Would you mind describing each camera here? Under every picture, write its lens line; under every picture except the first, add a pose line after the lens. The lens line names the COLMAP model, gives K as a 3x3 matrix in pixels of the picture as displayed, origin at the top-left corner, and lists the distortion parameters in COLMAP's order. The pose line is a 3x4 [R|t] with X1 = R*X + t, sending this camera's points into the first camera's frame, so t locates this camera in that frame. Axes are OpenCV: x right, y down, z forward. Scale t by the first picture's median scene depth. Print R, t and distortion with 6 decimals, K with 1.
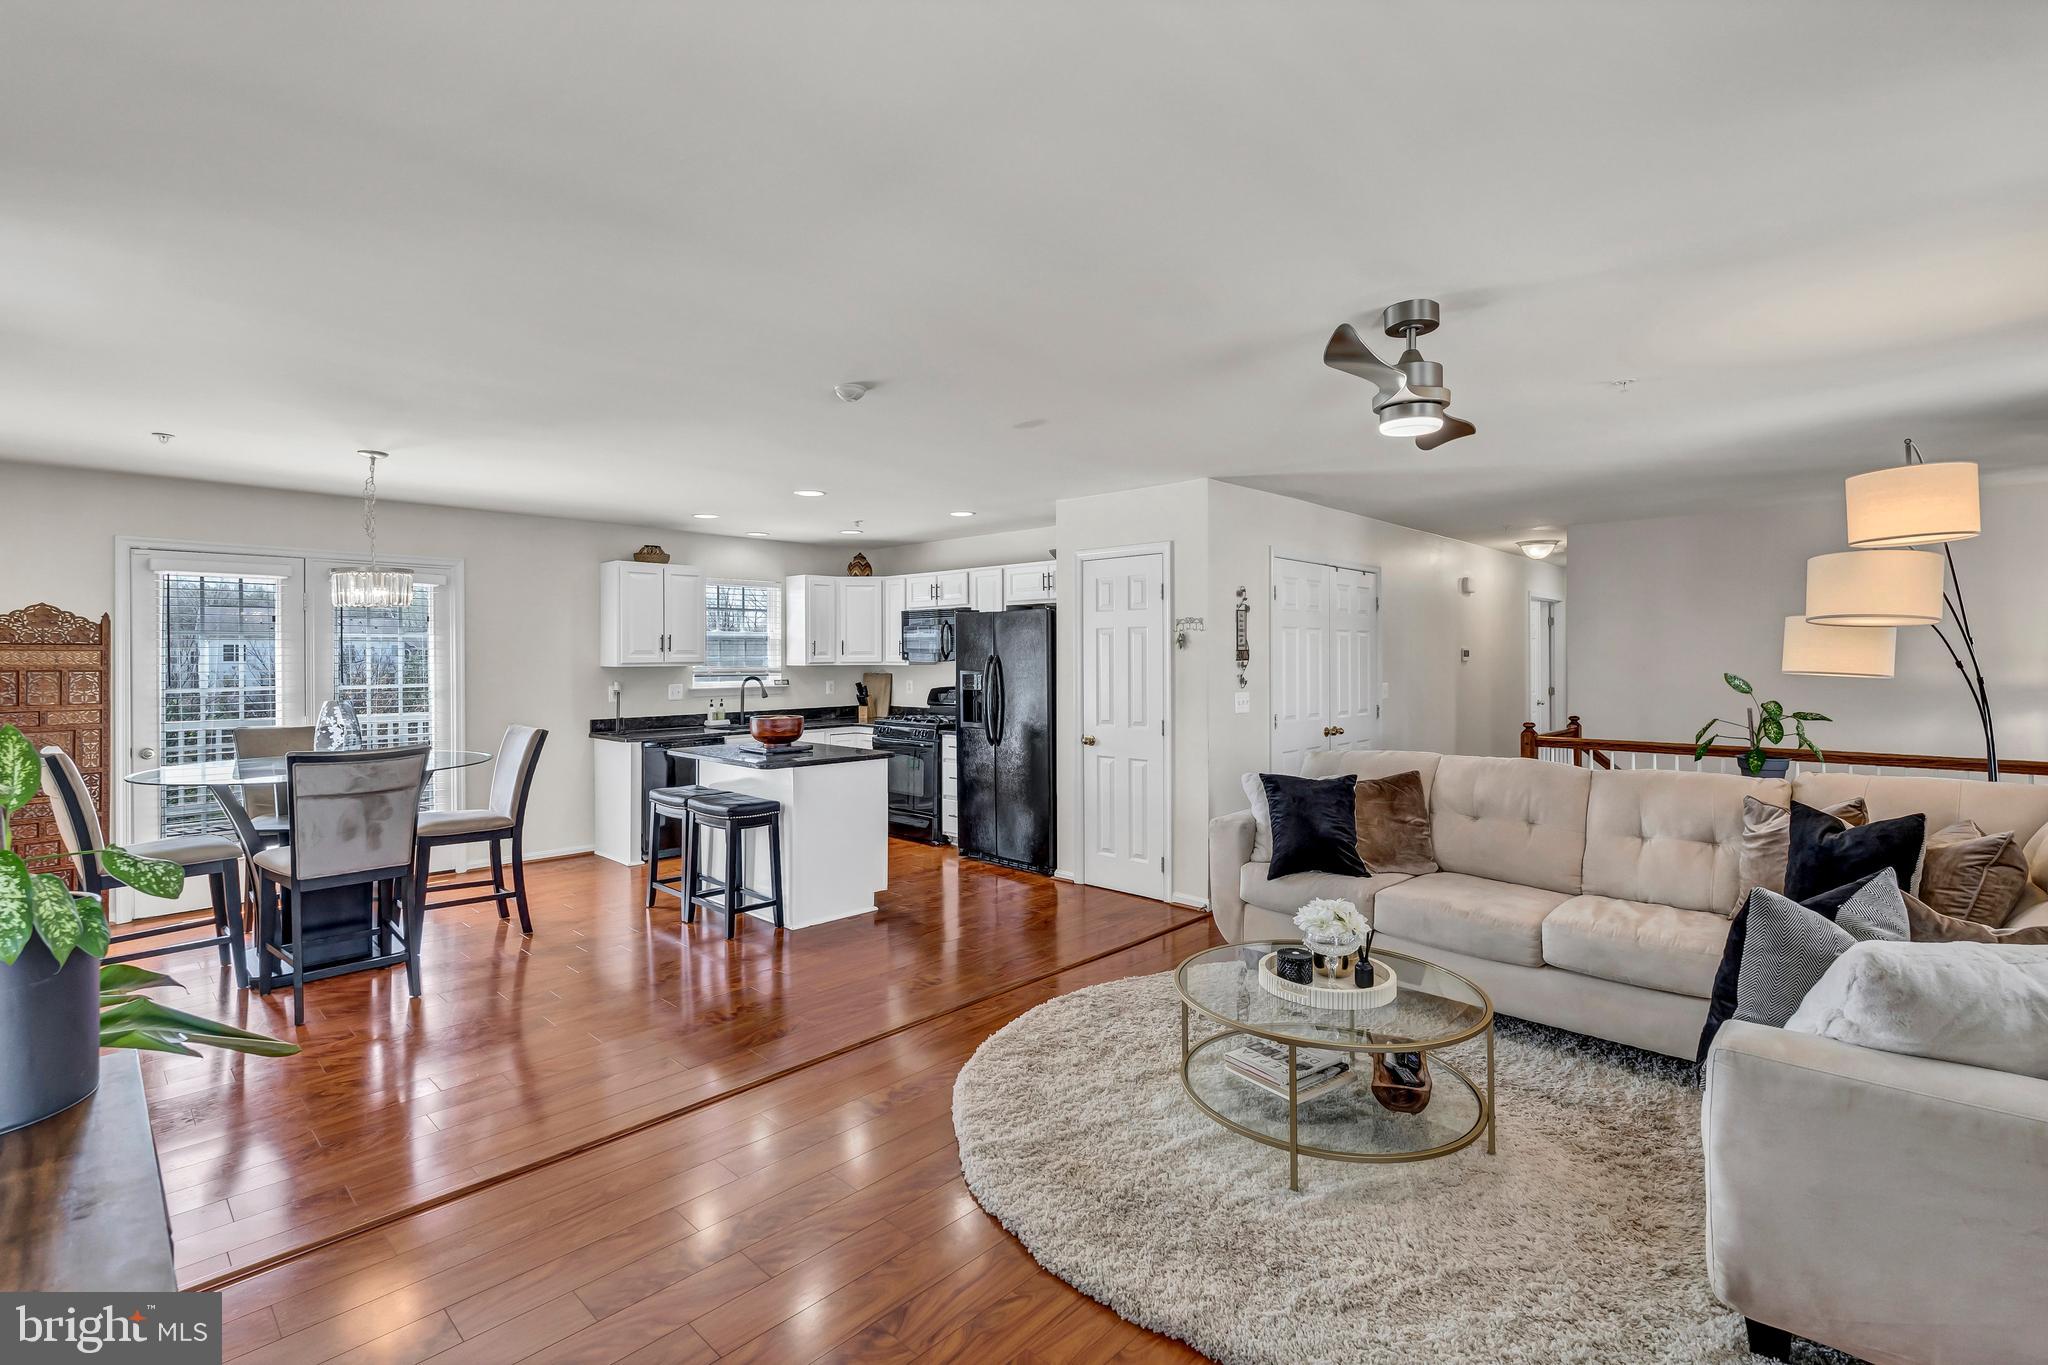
lens RADIAL K [[911.3, 0, 1024.9], [0, 911.3, 655.4], [0, 0, 1]] dist [-0.001211, -0.000818]
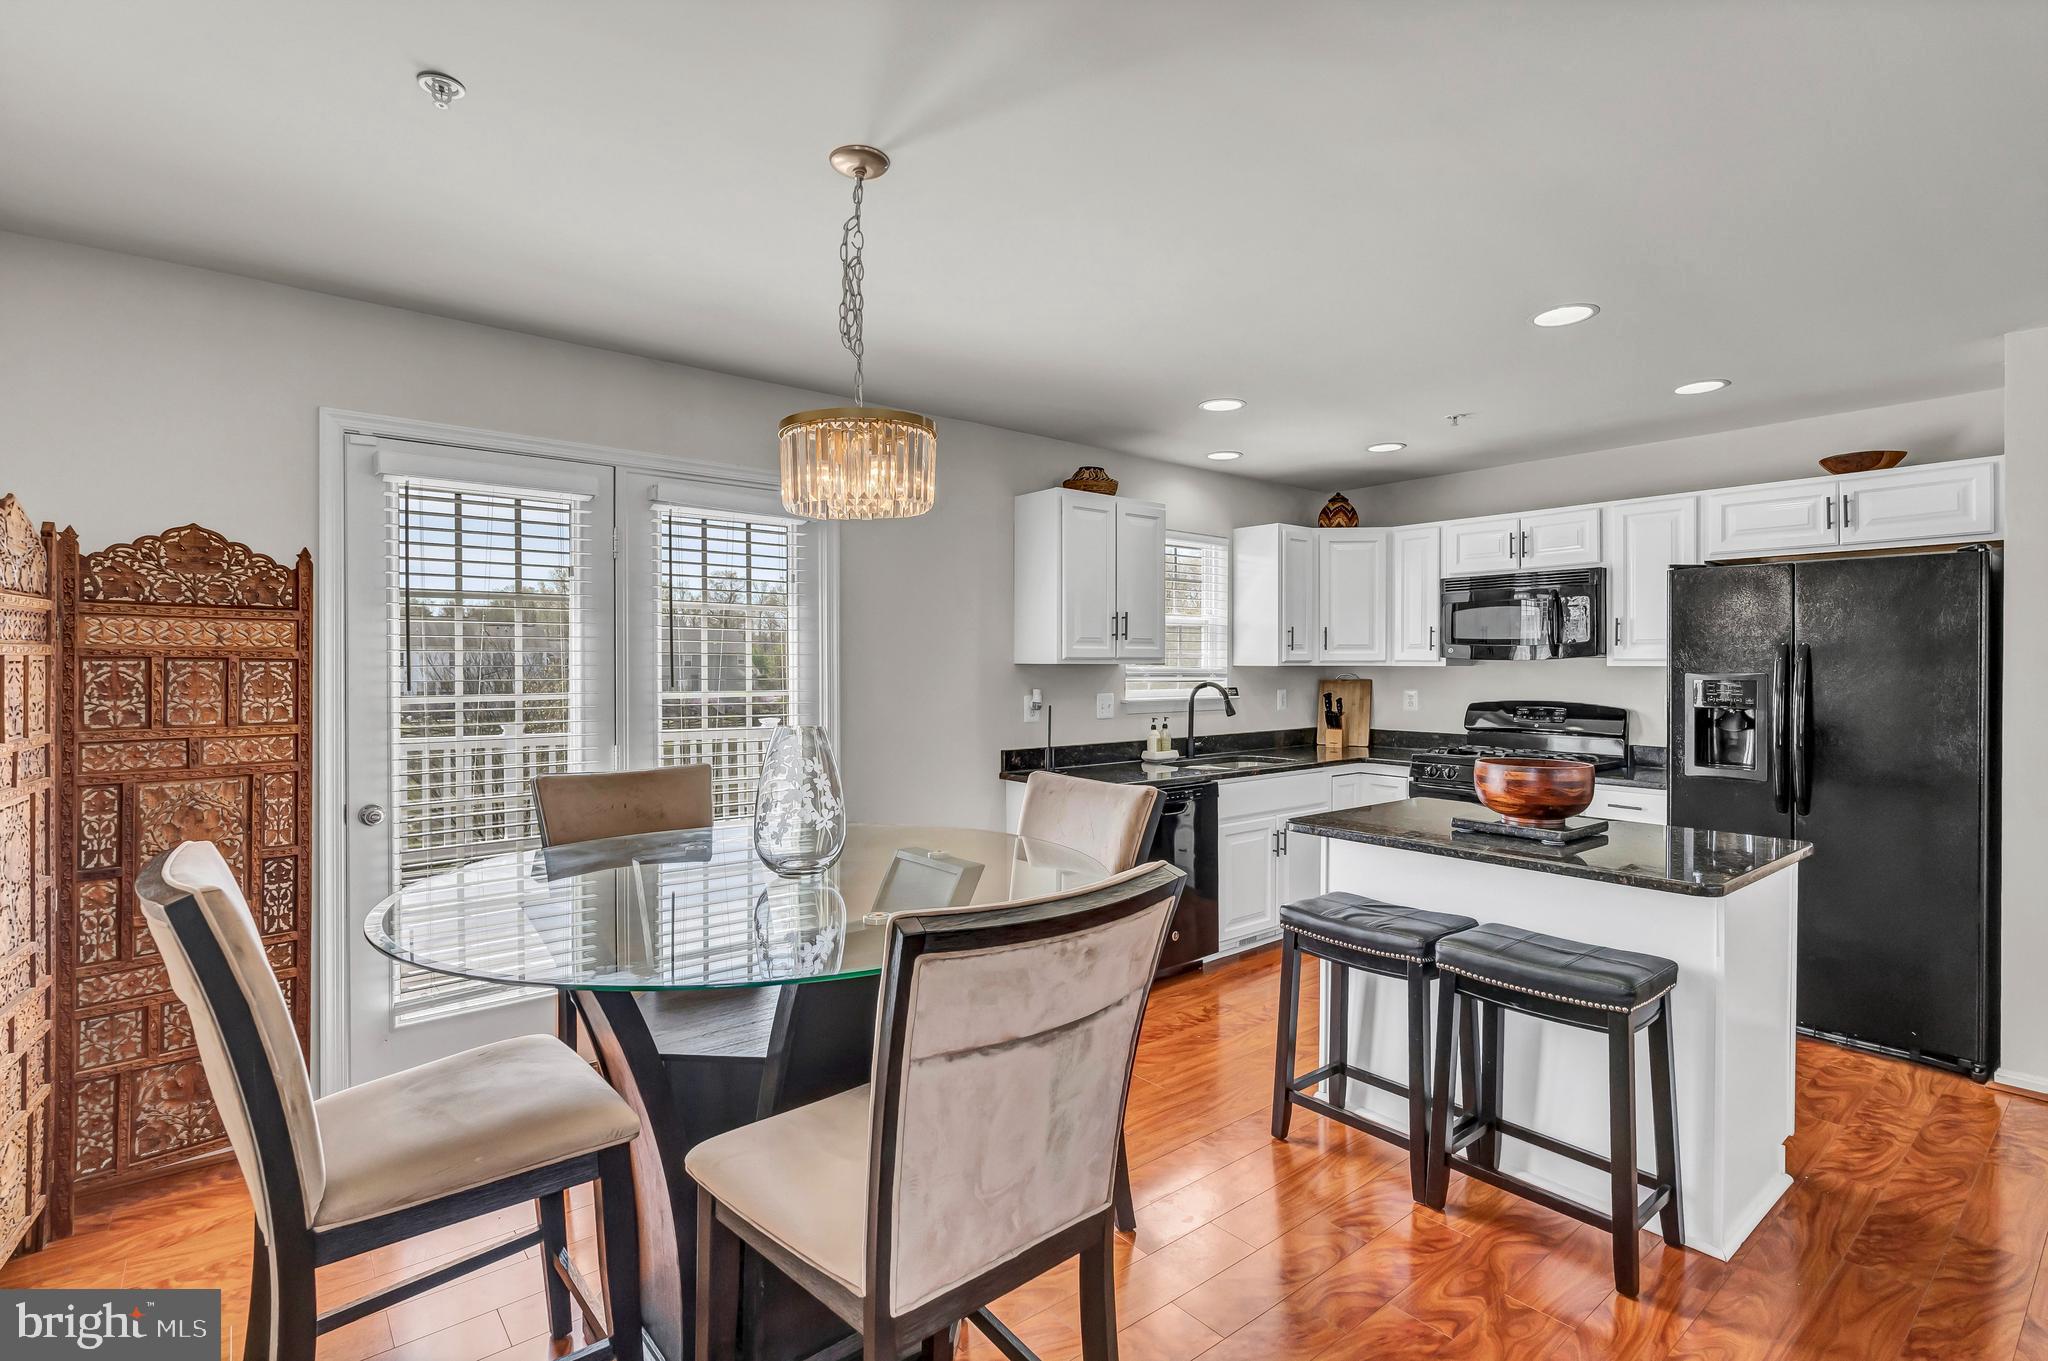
lens RADIAL K [[960.7, 0, 1035.9], [0, 960.7, 668.5], [0, 0, 1]] dist [-0.000016, 0.000339]
pose [[0.992519, 0.004408, -0.122008, -0.374071], [-0.003940, 0.999984, 0.004070, 0.012735], [0.122024, -0.003559, 0.992521, 0.357841]]
